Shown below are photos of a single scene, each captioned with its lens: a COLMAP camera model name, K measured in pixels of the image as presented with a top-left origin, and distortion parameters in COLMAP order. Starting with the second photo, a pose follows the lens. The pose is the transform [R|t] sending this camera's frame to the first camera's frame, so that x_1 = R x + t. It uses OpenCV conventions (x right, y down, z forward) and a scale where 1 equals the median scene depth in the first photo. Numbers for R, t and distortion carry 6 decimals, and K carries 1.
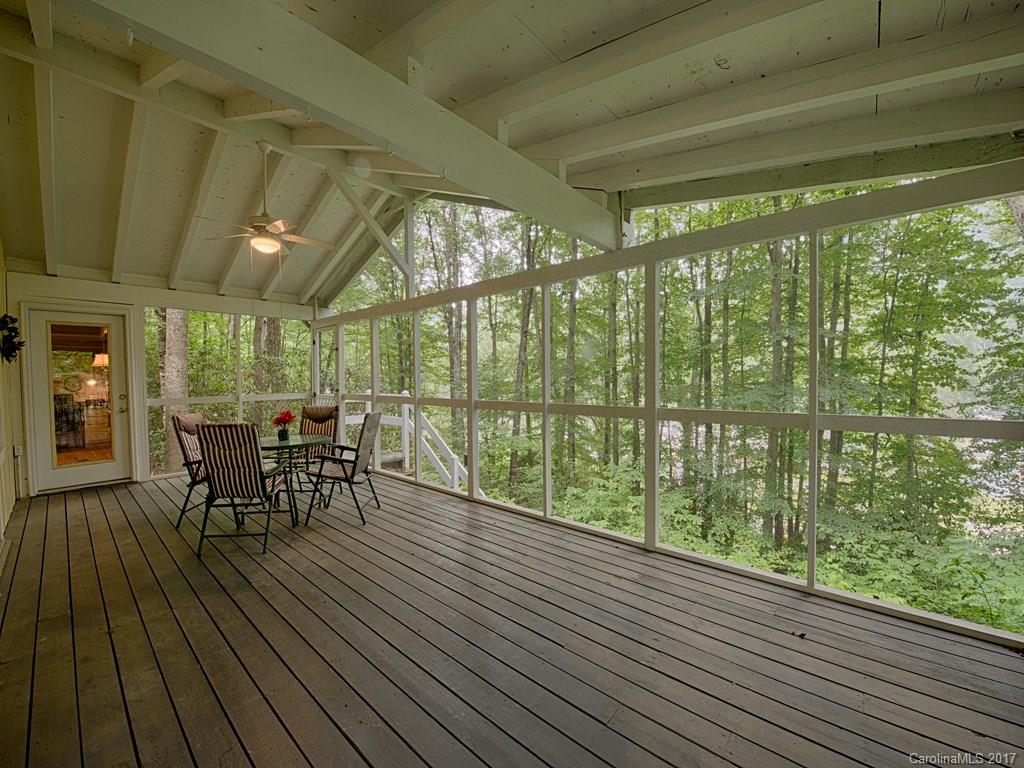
lens RADIAL K [[408.0, 0, 518.2], [0, 408.0, 387.4], [0, 0, 1]] dist [-0.016003, -0.000099]
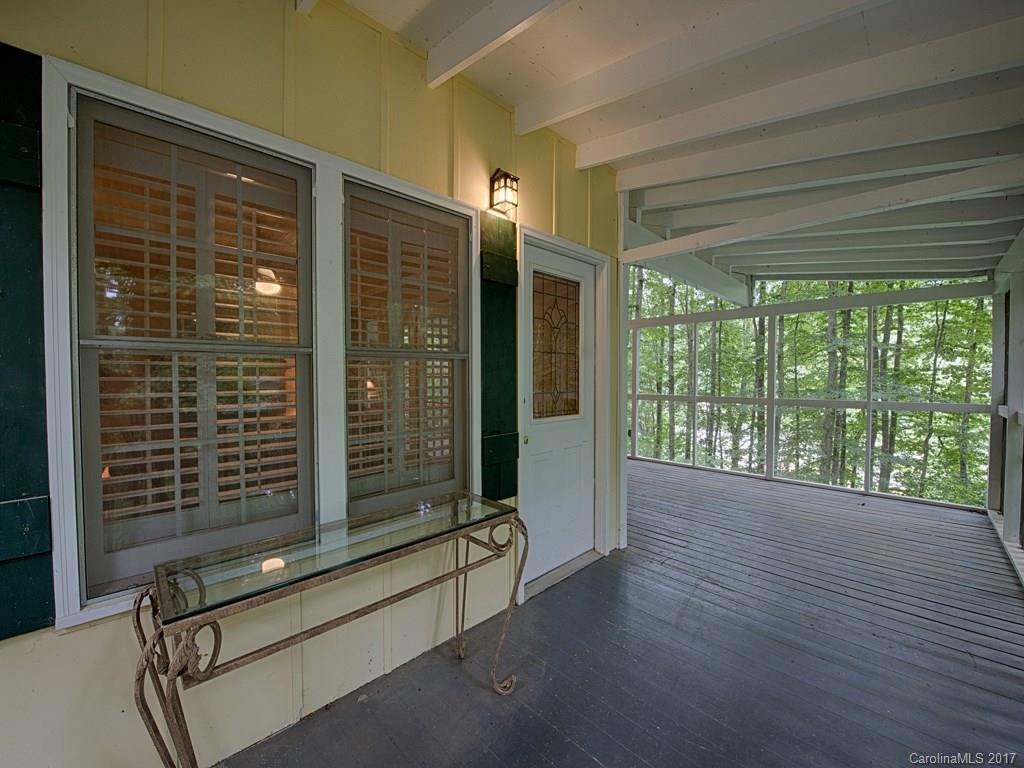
lens RADIAL K [[408.0, 0, 518.2], [0, 408.0, 387.4], [0, 0, 1]] dist [-0.016003, -0.000099]
pose [[0.996822, 0.021106, -0.076811, -0.100592], [-0.021815, 0.999727, -0.008406, 0.007576], [0.076612, 0.010054, 0.997010, -0.126870]]
